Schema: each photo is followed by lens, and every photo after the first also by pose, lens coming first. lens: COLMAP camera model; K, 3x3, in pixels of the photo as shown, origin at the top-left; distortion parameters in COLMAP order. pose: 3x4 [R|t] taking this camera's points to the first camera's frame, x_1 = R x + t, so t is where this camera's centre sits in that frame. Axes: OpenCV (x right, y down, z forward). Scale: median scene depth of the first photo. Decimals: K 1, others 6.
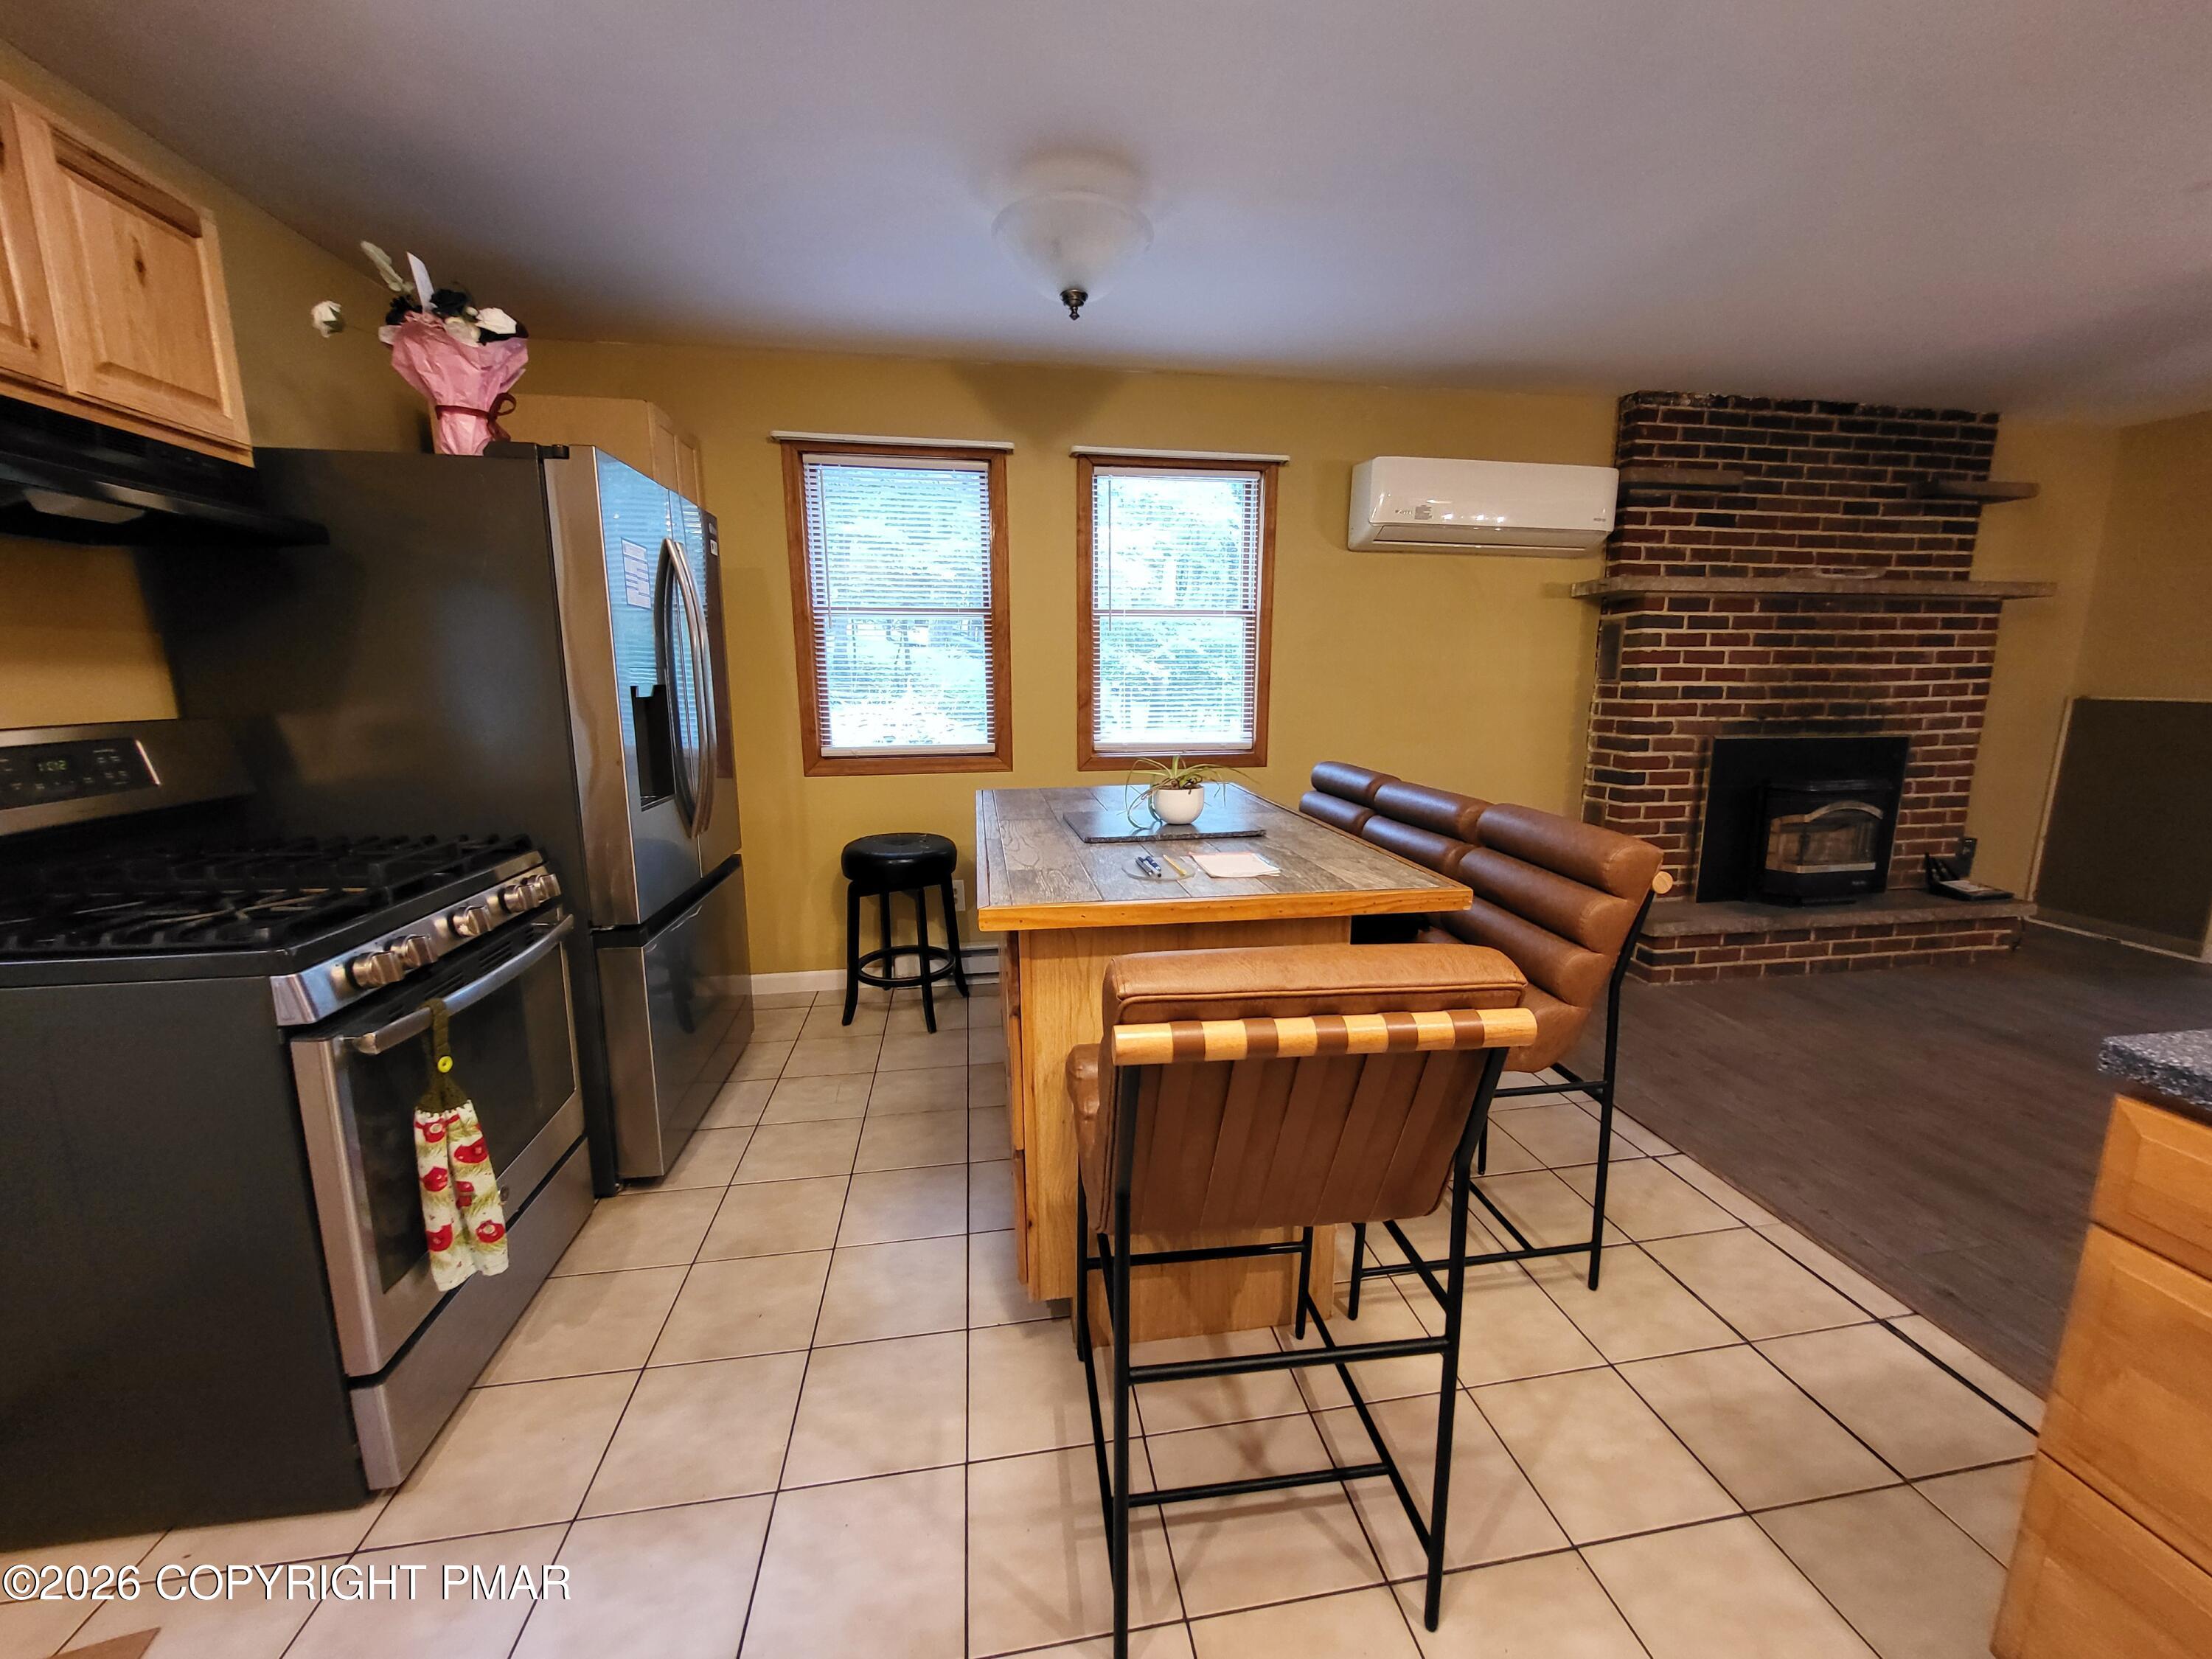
lens RADIAL K [[867.9, 0, 1121.5], [0, 867.9, 832.7], [0, 0, 1]] dist [-0.005558, 0.000257]
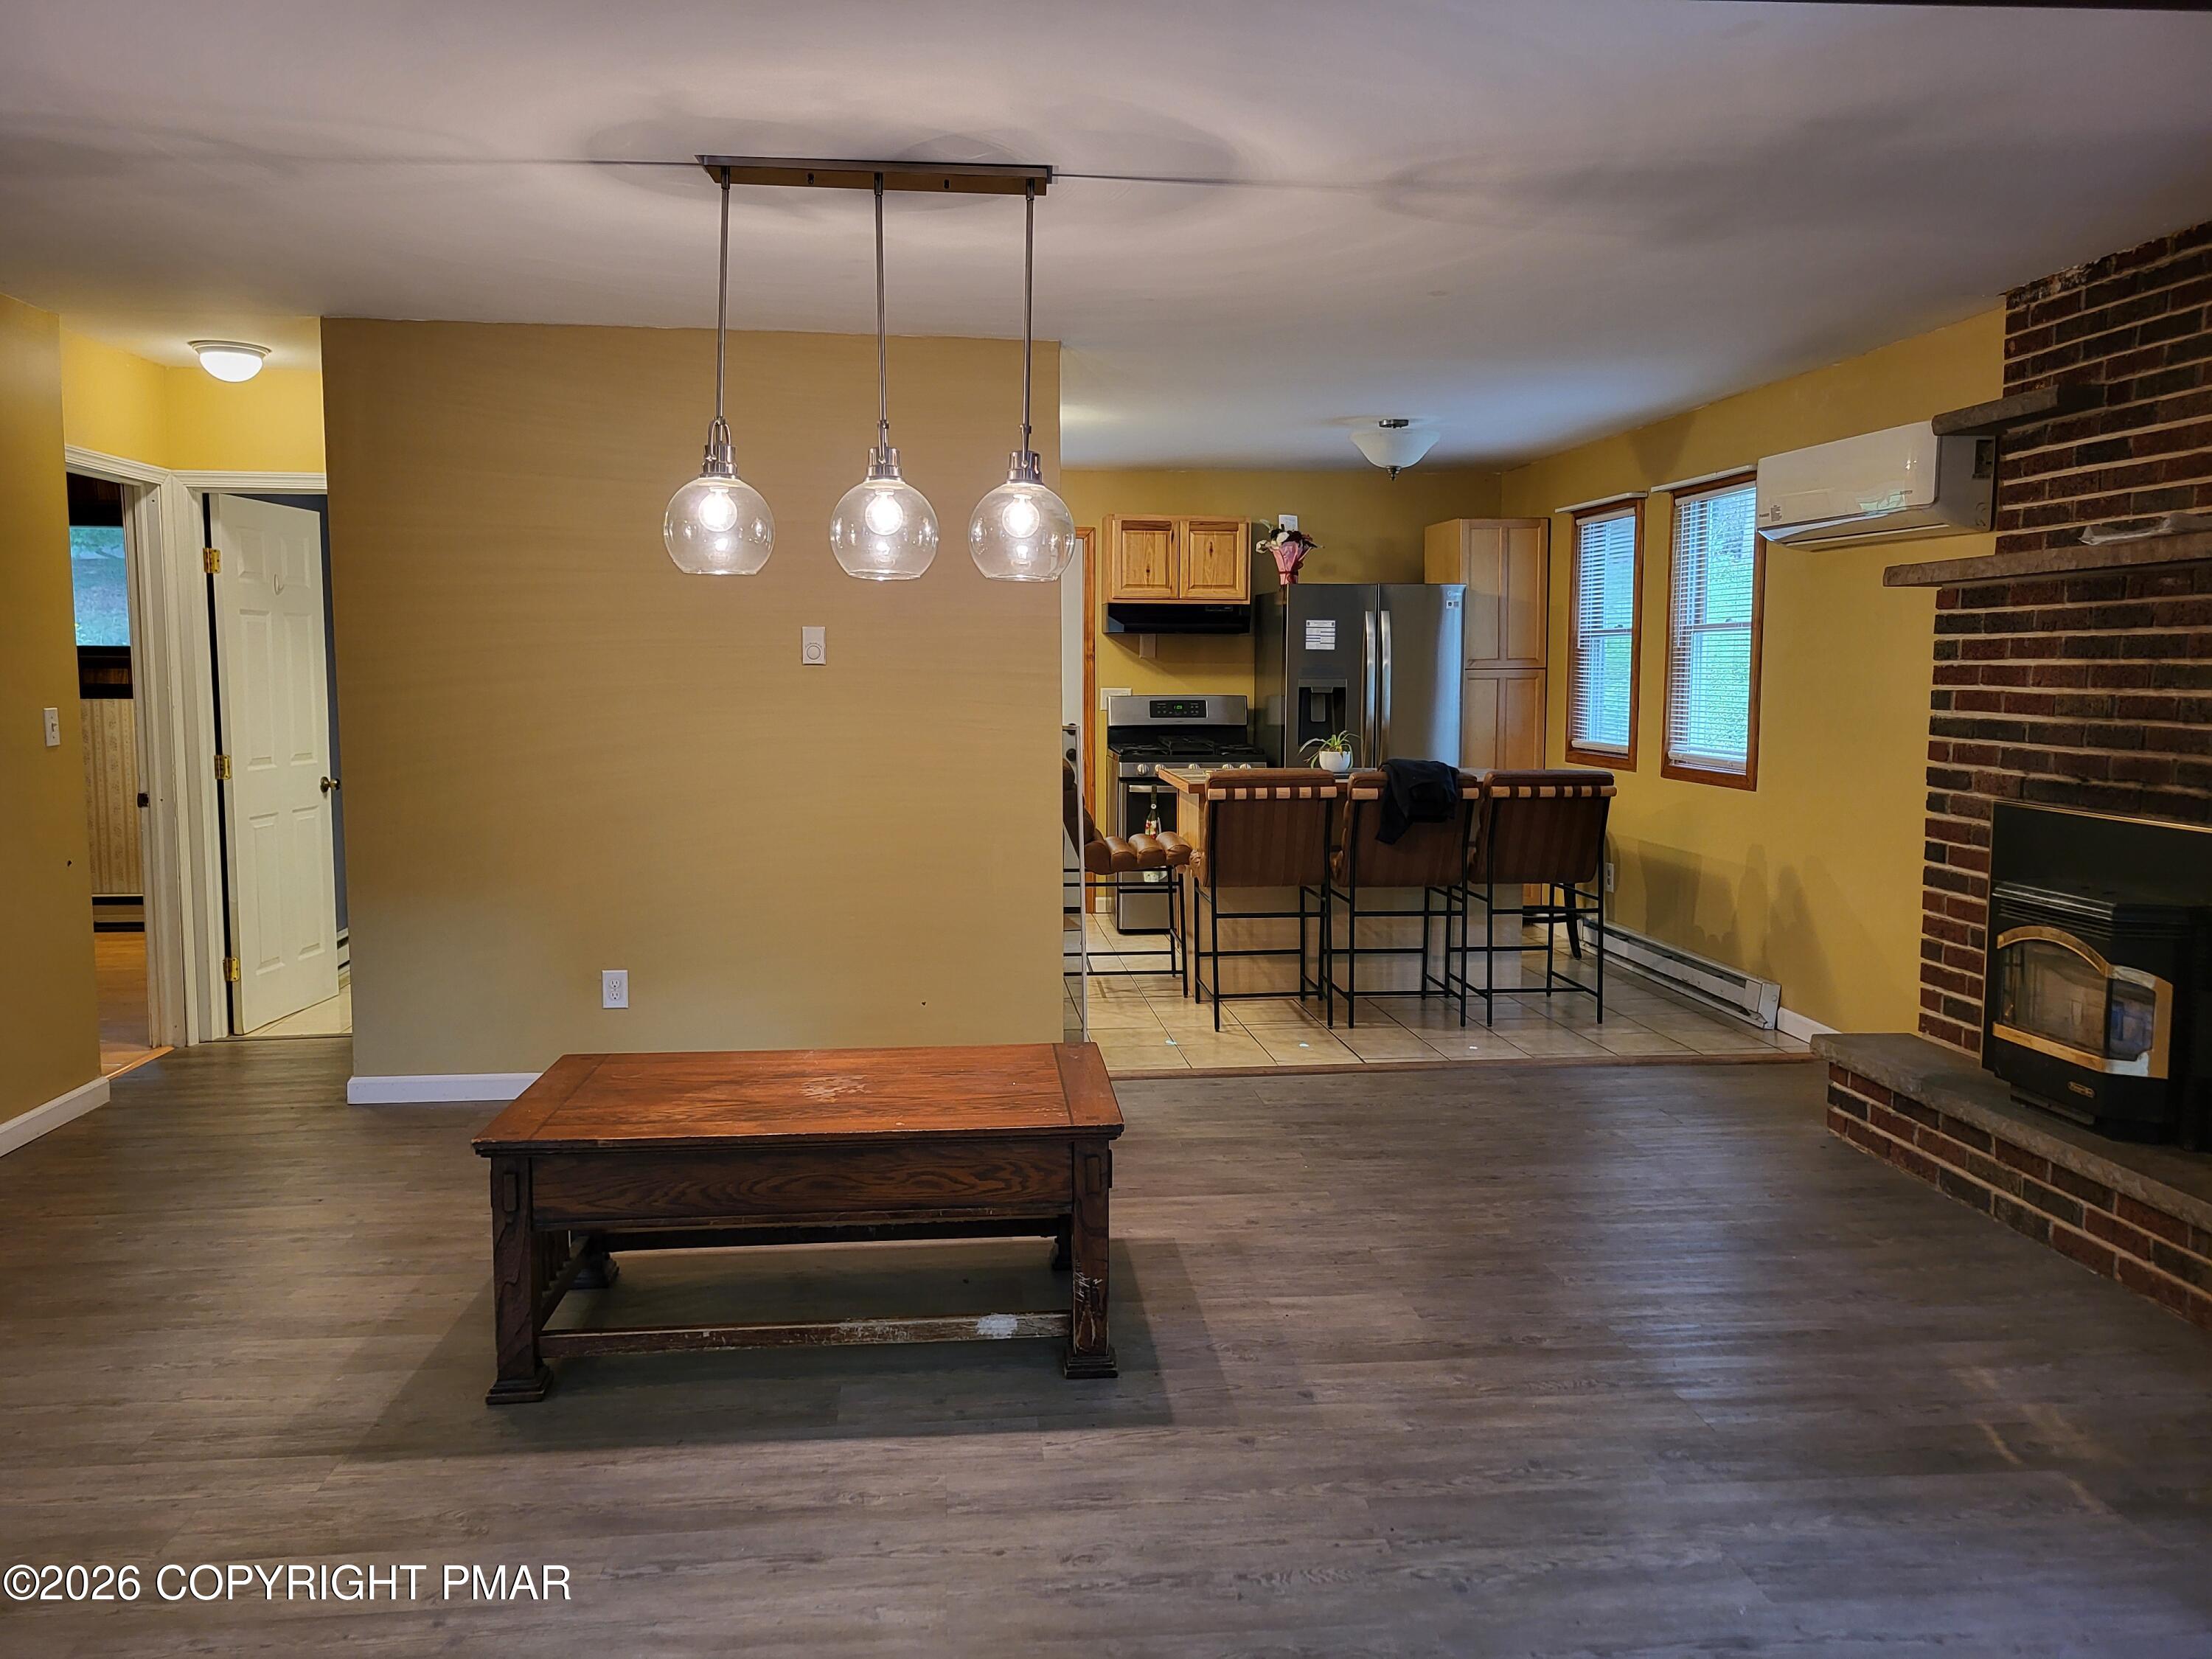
lens RADIAL K [[1668.2, 0, 1108.2], [0, 1668.2, 806.1], [0, 0, 1]] dist [0.043671, -0.011144]
pose [[-0.061758, 0.087702, -0.994230, 1.932346], [-0.184349, 0.977991, 0.097721, -0.106421], [0.980919, 0.189320, -0.044231, 0.416954]]
